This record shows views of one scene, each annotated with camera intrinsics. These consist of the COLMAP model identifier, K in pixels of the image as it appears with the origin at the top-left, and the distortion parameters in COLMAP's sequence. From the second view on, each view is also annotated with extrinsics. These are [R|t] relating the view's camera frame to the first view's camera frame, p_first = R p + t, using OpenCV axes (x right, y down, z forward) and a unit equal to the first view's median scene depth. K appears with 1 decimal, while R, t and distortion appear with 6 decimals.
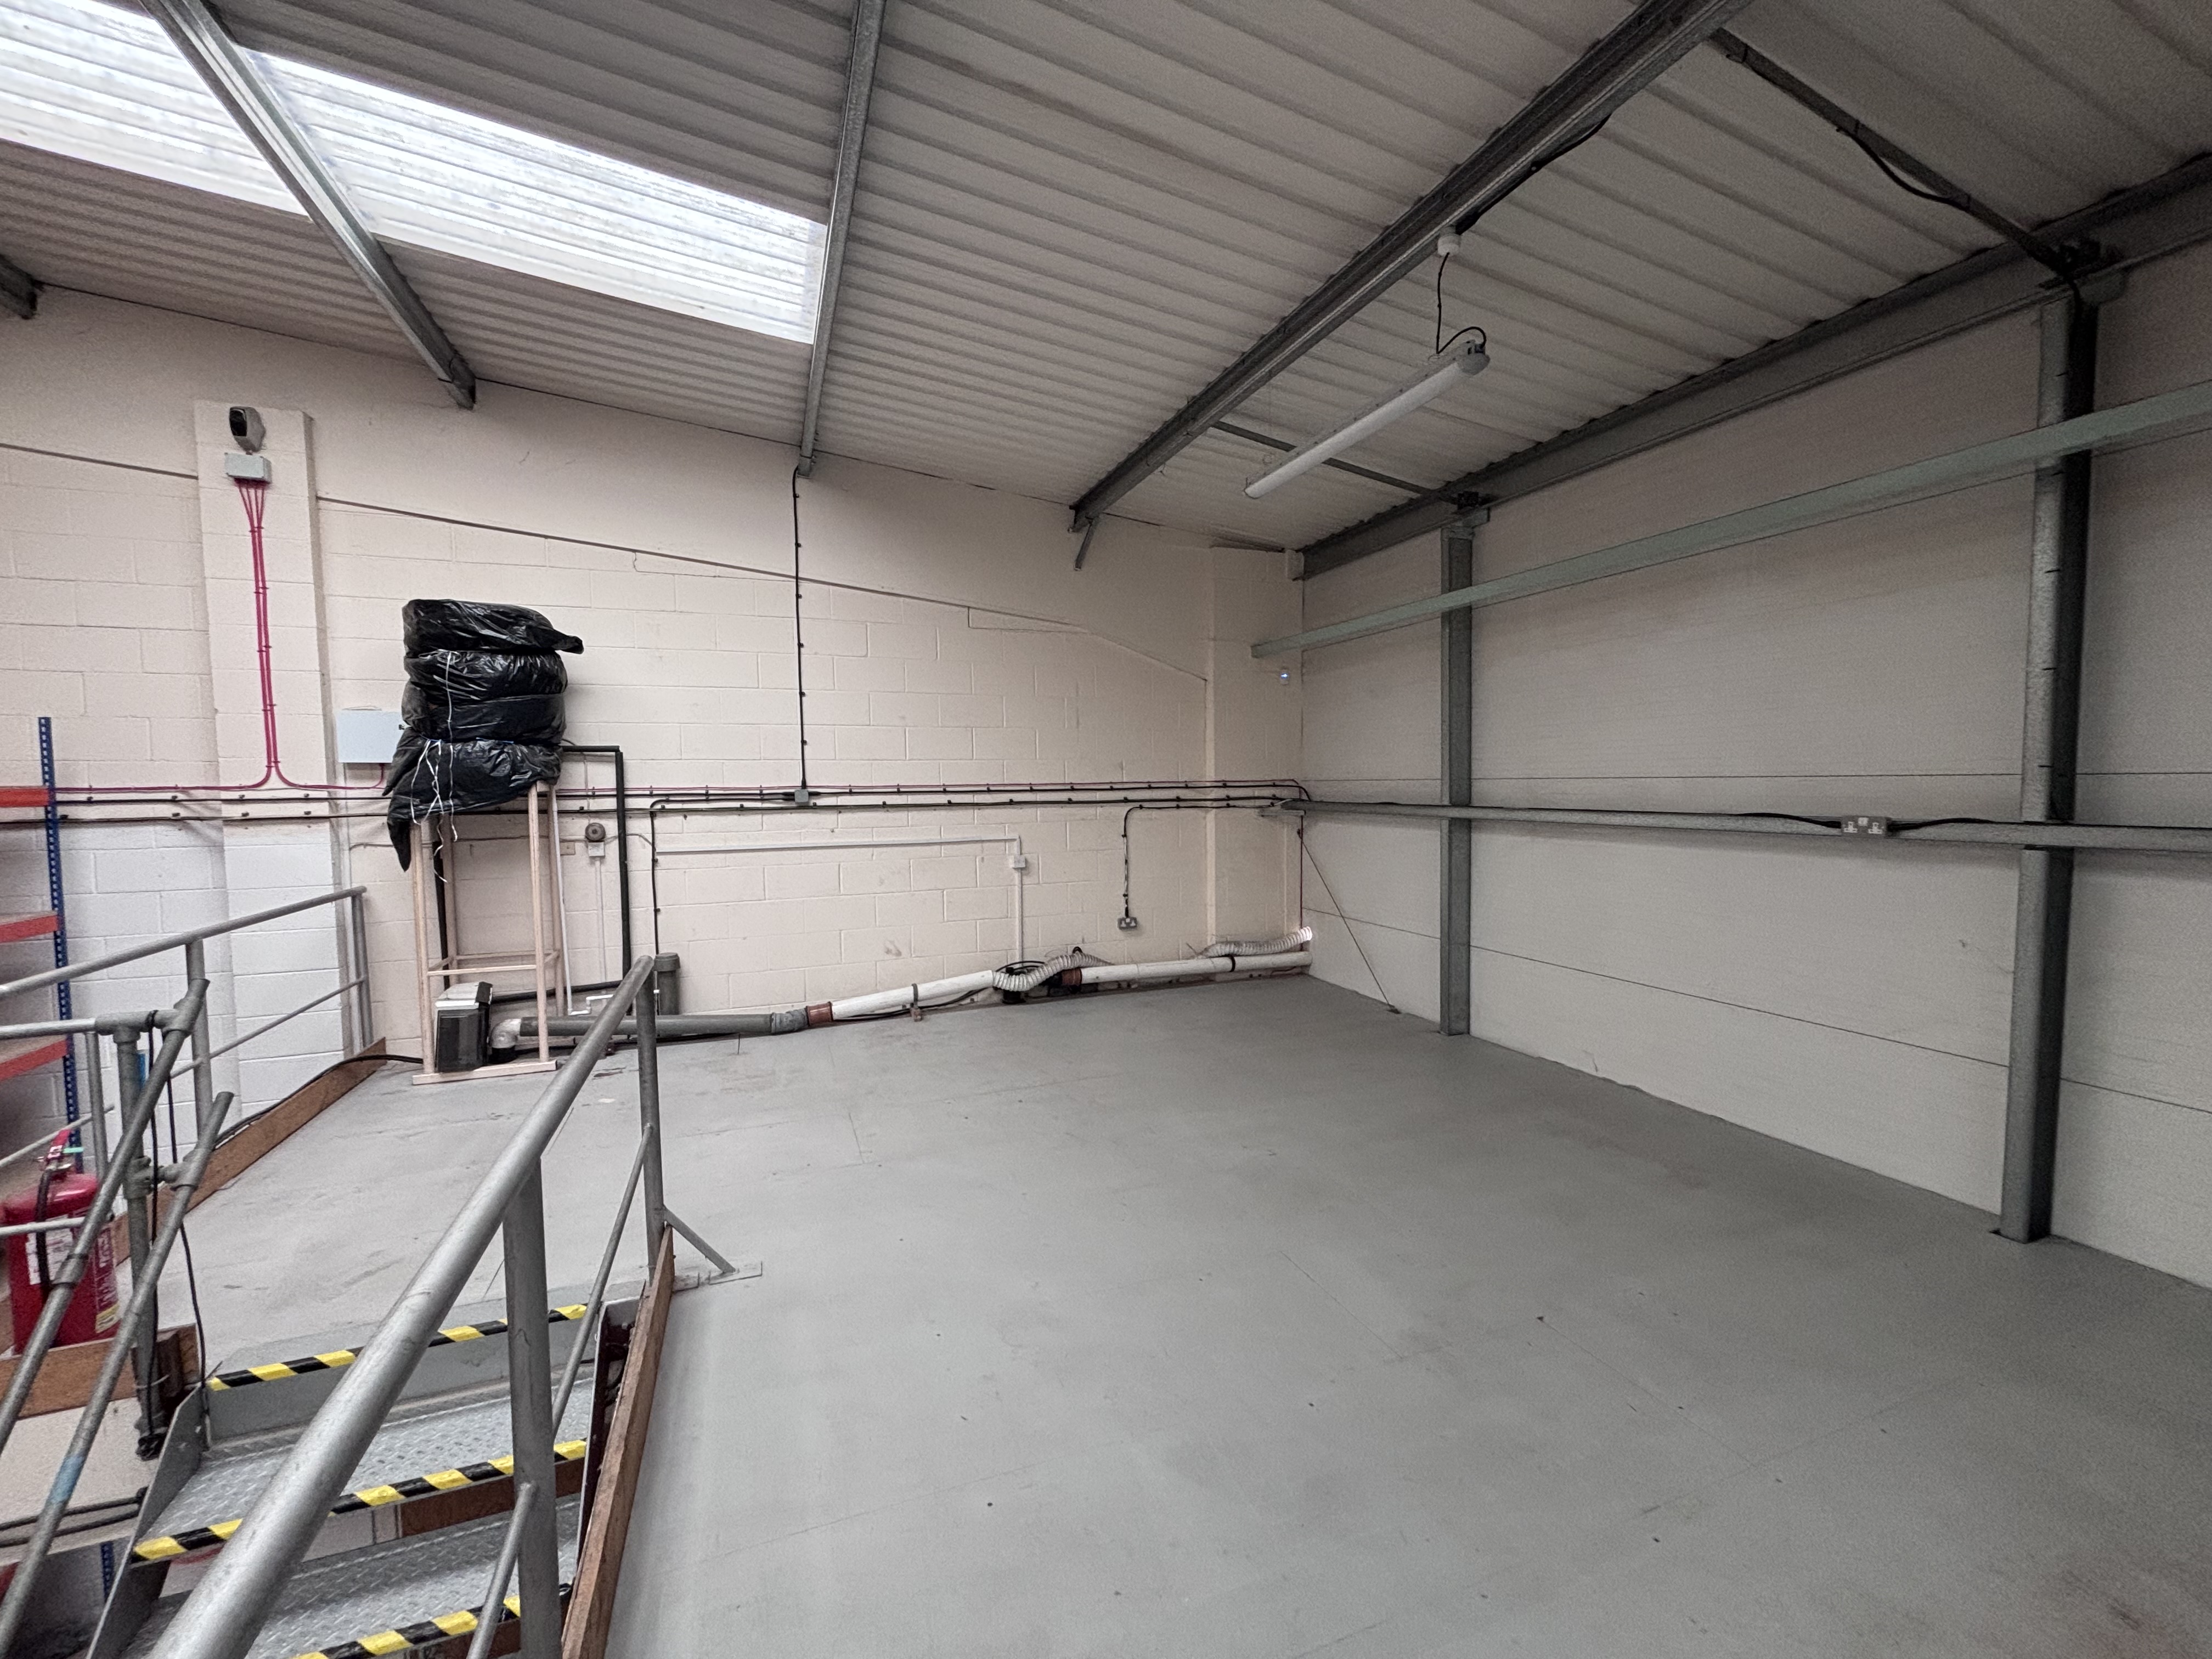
lens RADIAL K [[900.6, 0, 1108.5], [0, 900.6, 838.1], [0, 0, 1]] dist [0.000530, -0.000315]
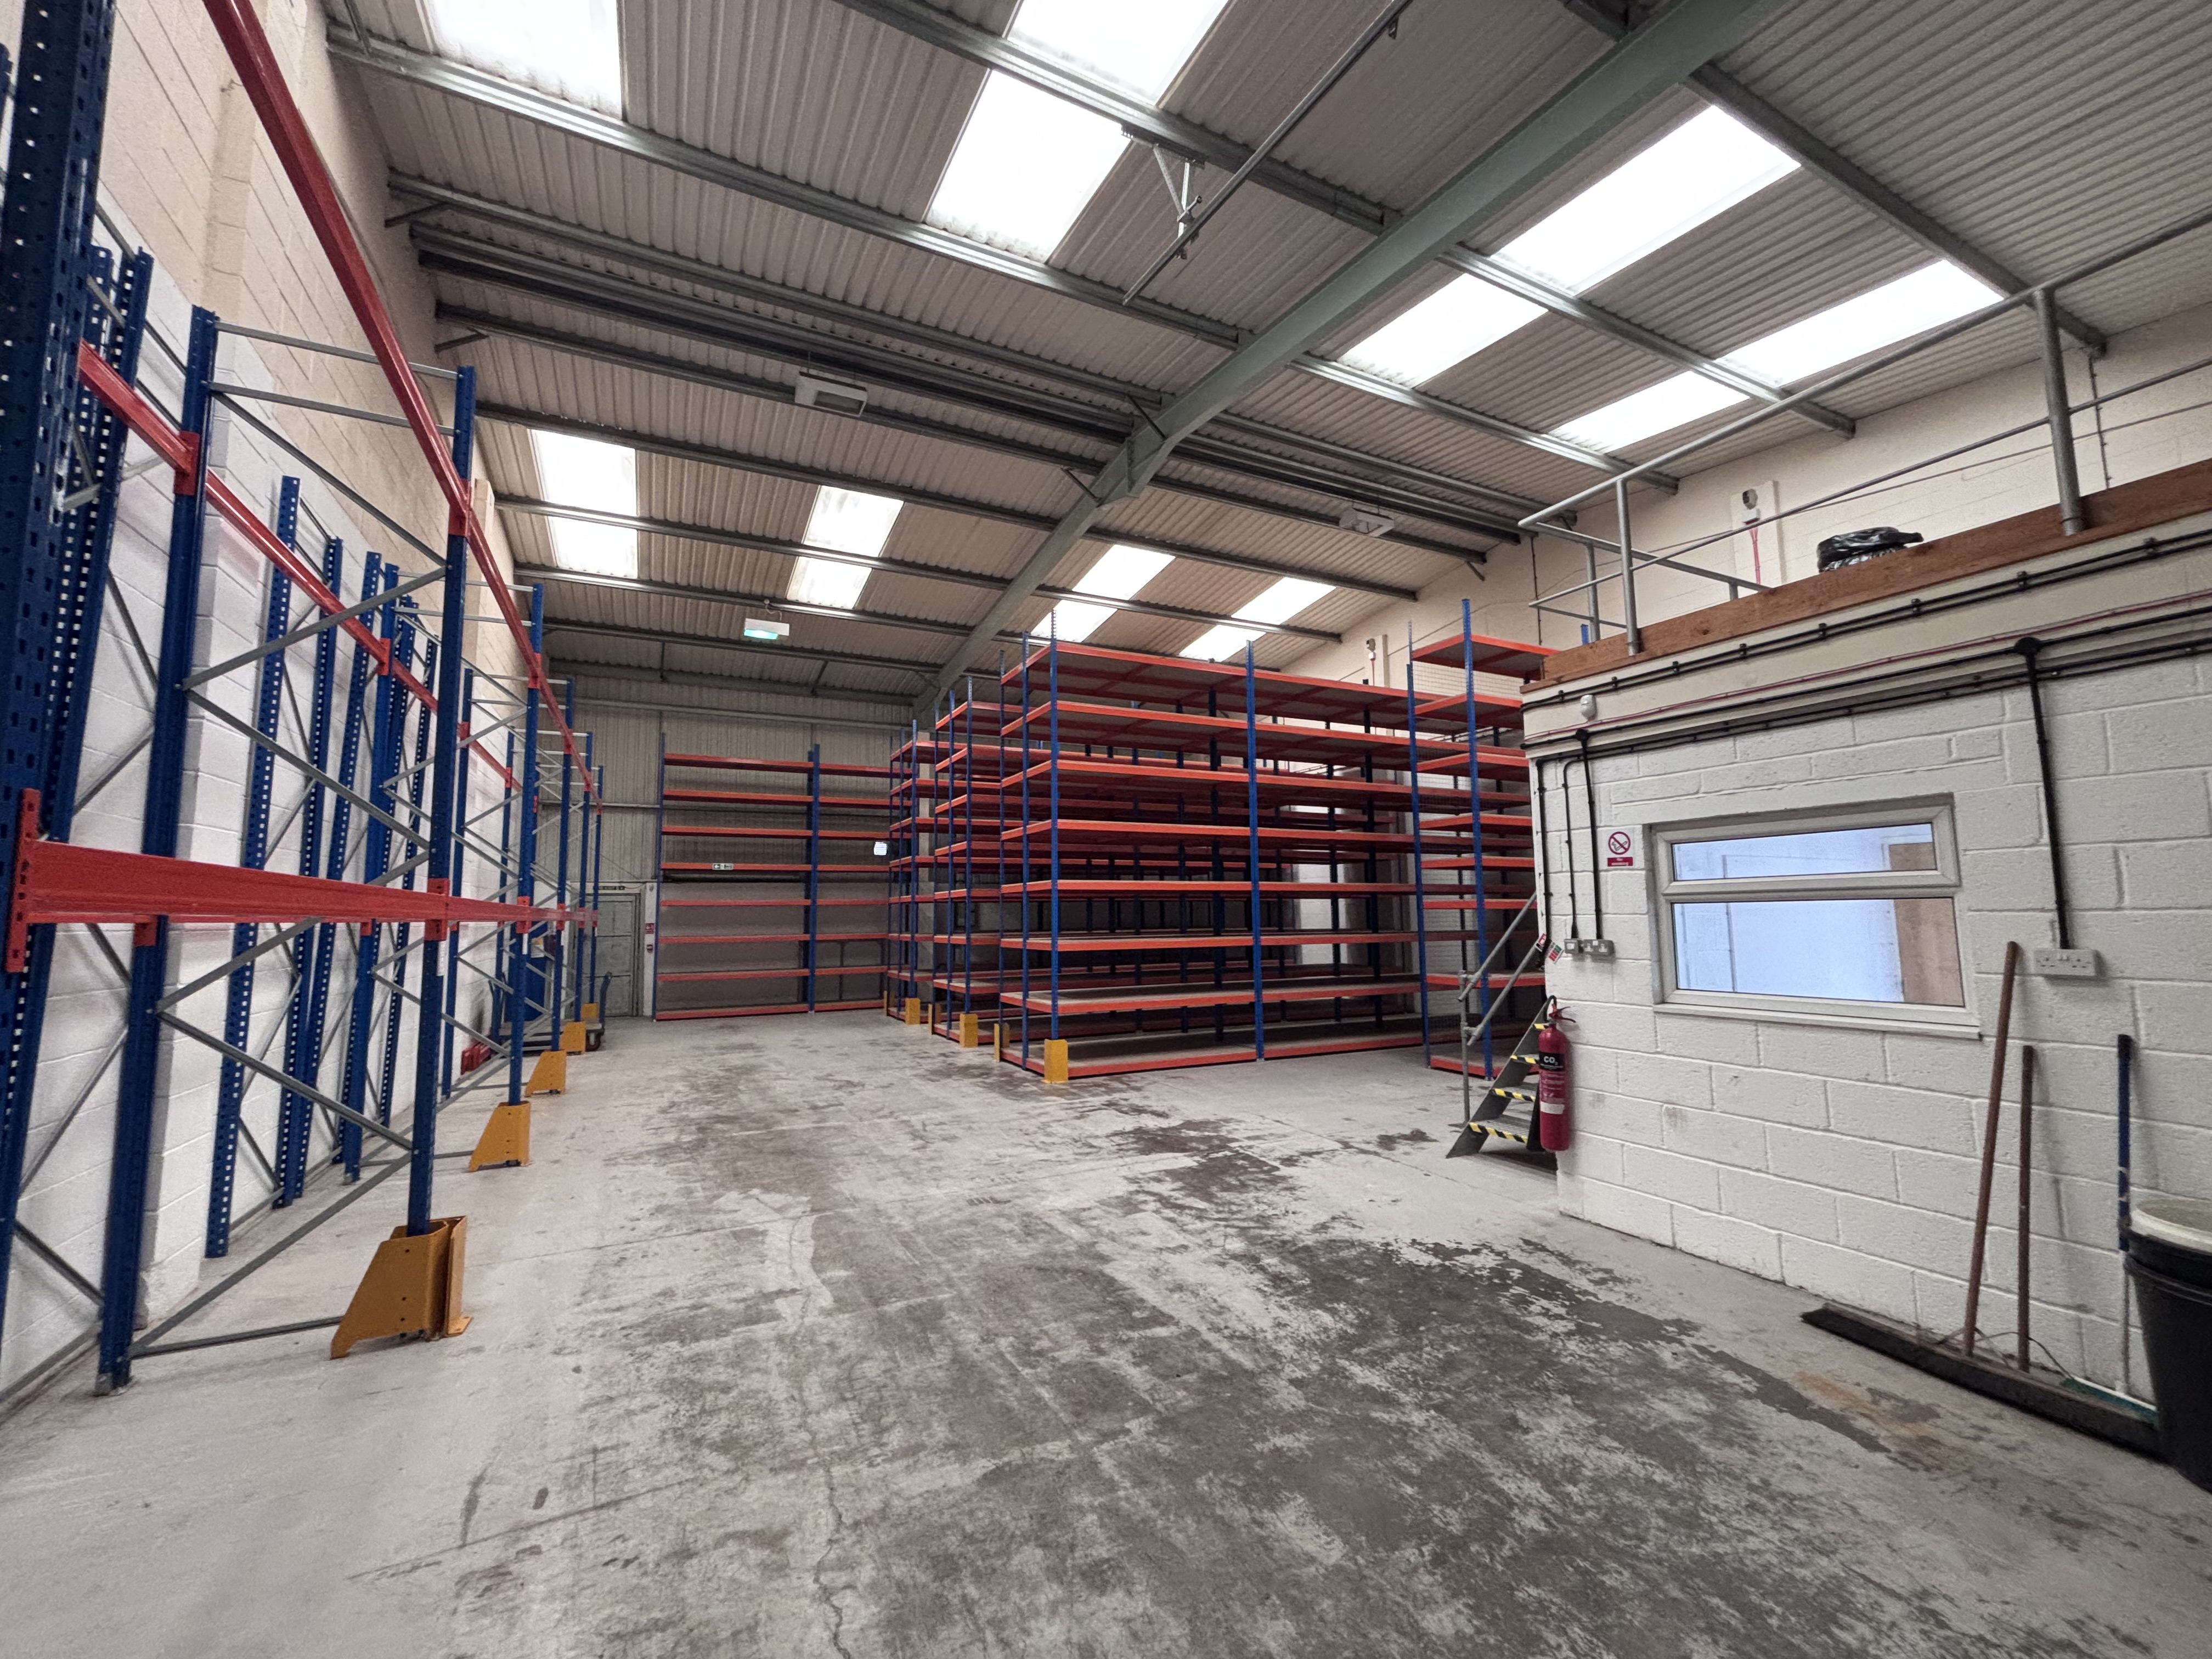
lens RADIAL K [[900.6, 0, 1095.4], [0, 900.6, 820.2], [0, 0, 1]] dist [0.000530, -0.000315]
pose [[0.086313, -0.095516, -0.991679, 1.014460], [-0.045417, 0.993981, -0.099691, 0.618863], [0.995232, 0.053643, 0.081455, -0.729560]]
